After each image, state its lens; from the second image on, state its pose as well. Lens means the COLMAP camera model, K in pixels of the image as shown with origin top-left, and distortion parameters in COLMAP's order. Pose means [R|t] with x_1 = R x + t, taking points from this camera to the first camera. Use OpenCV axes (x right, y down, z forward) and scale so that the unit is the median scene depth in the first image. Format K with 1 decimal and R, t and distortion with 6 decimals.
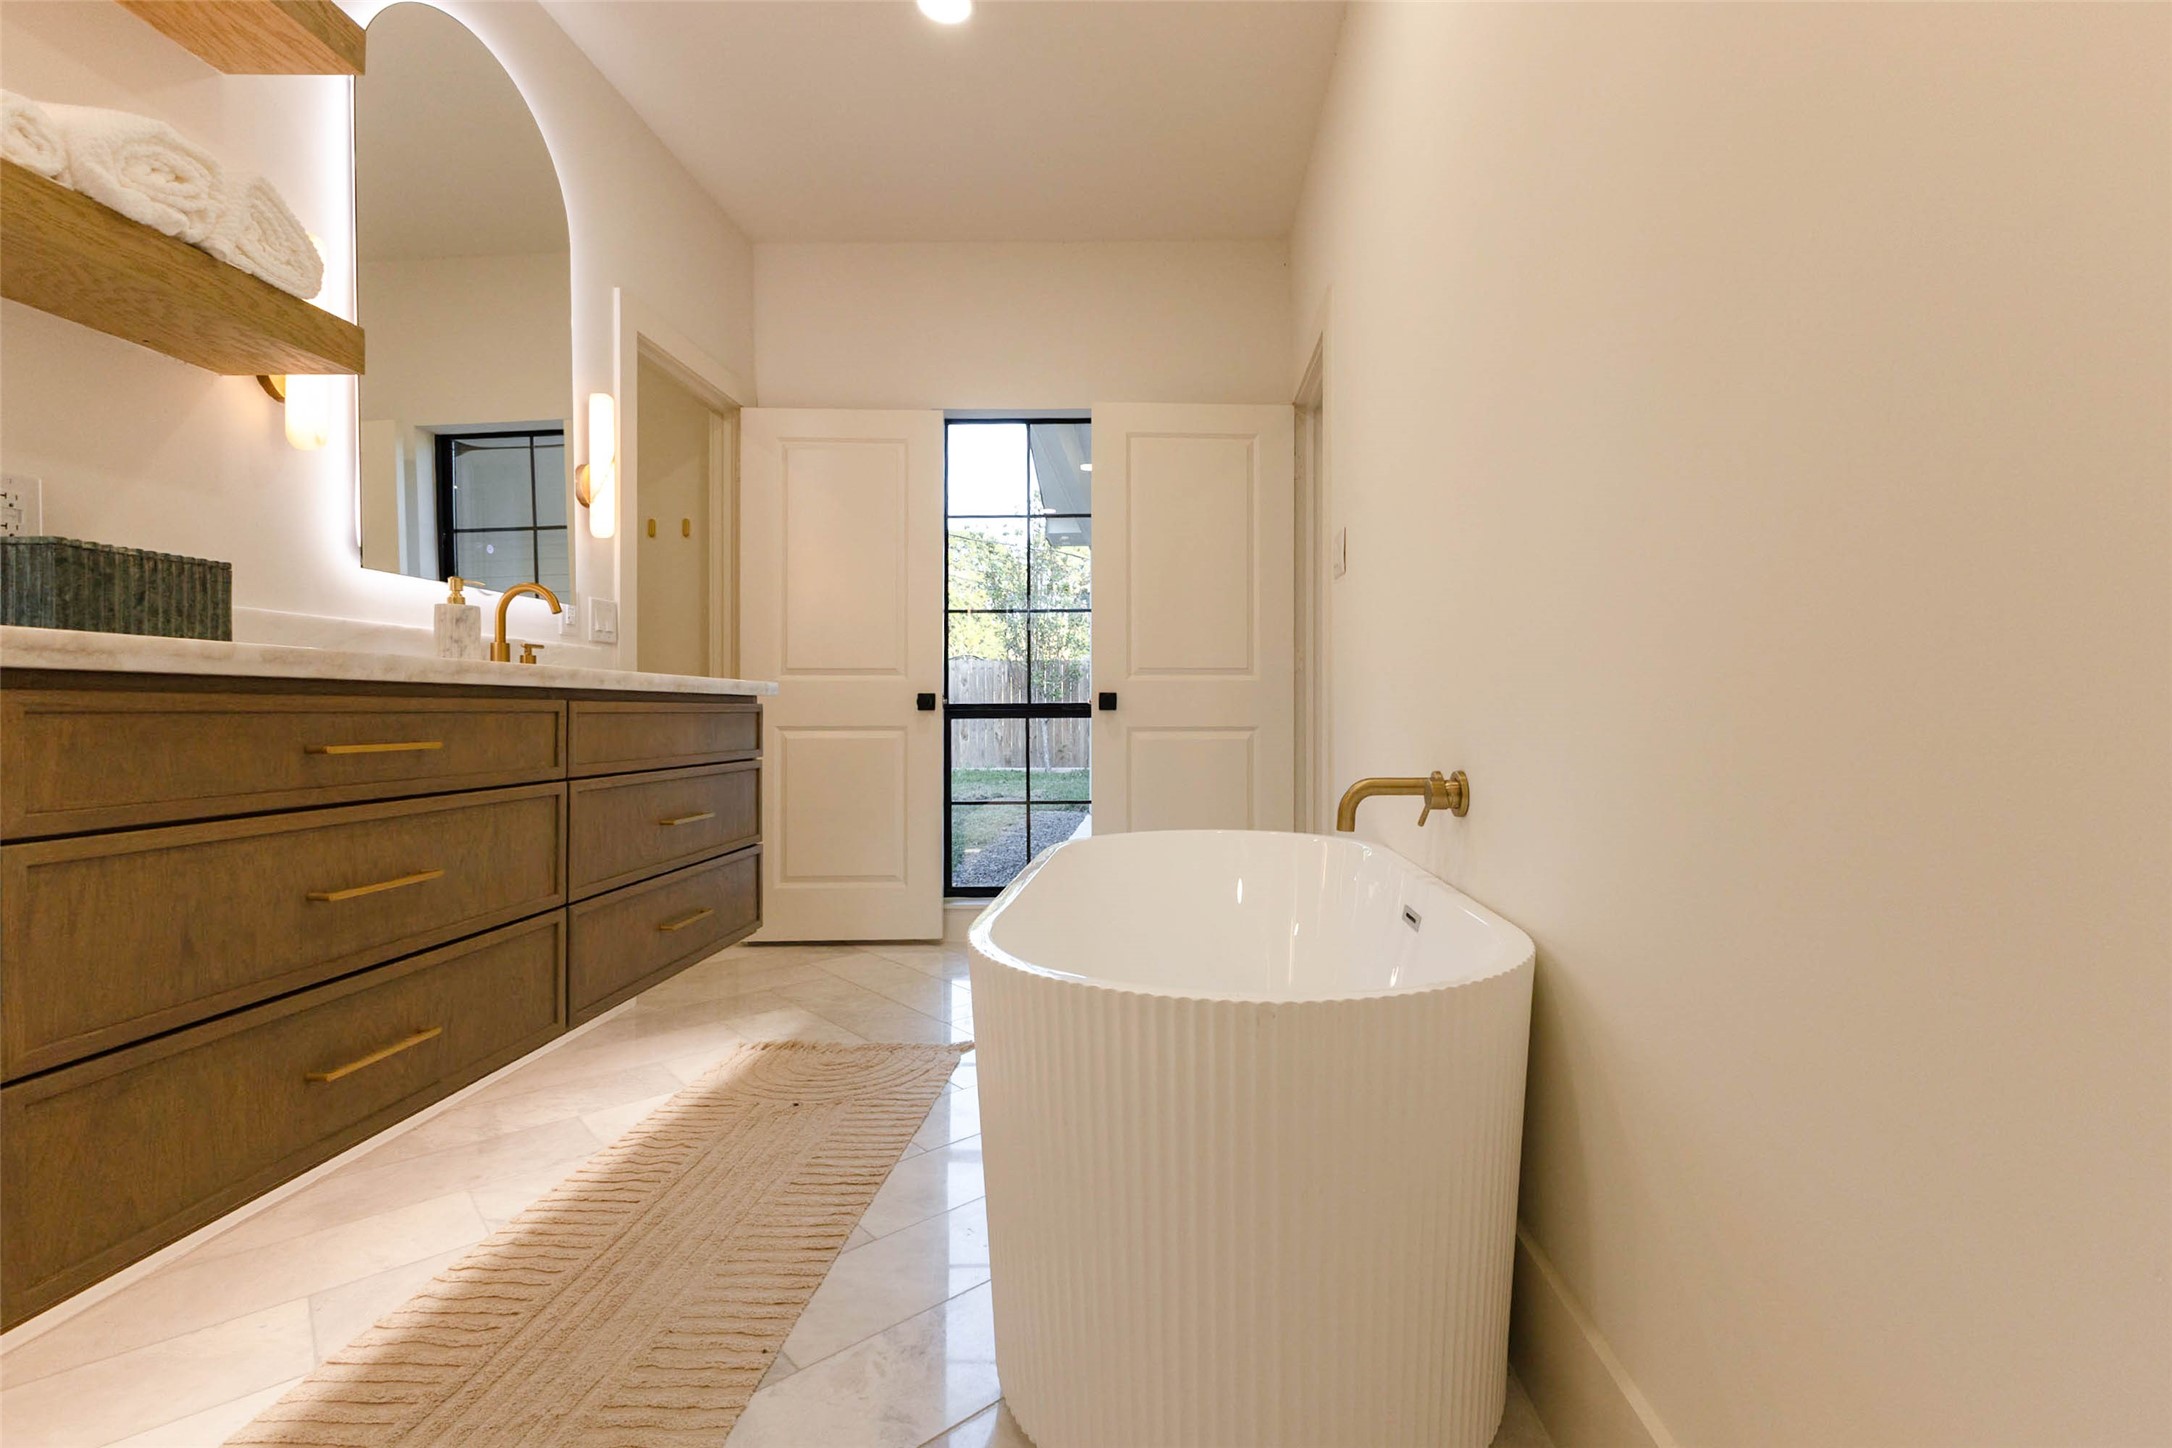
lens RADIAL K [[971.4, 0, 1085.2], [0, 971.4, 711.2], [0, 0, 1]] dist [0.009476, -0.001358]
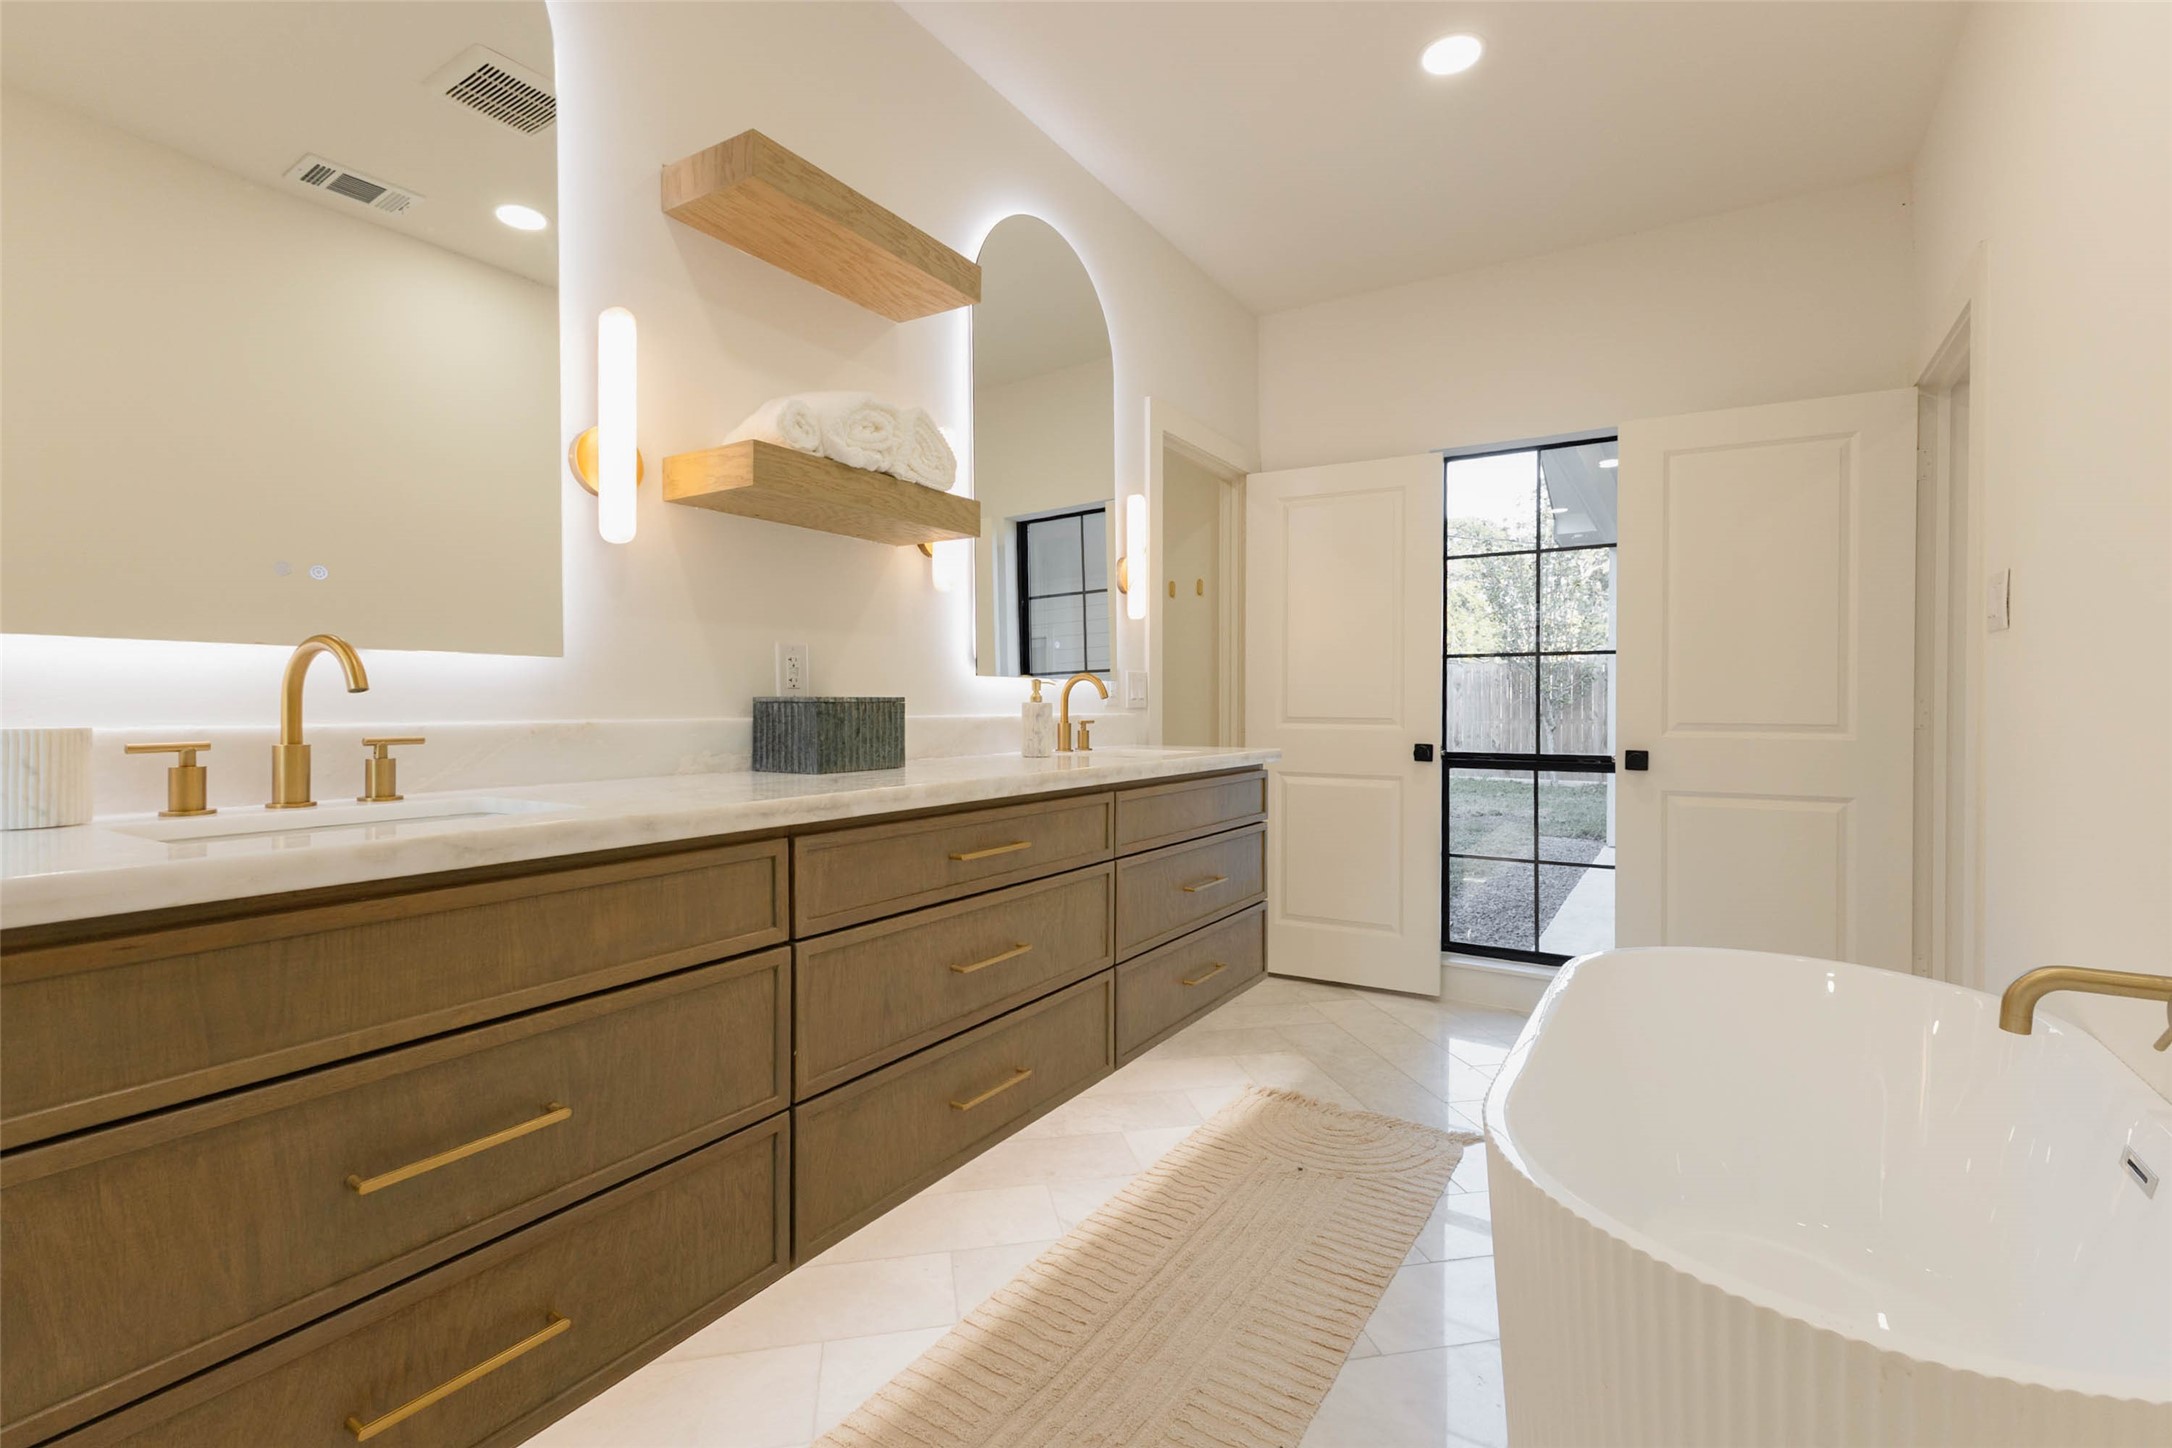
lens RADIAL K [[909.8, 0, 1062.4], [0, 909.8, 716.8], [0, 0, 1]] dist [0.003648, 0.000103]
pose [[0.862062, 0.009750, -0.506709, -0.017267], [-0.002535, 0.999885, 0.014928, -0.124477], [0.506796, -0.011584, 0.861988, -0.005344]]
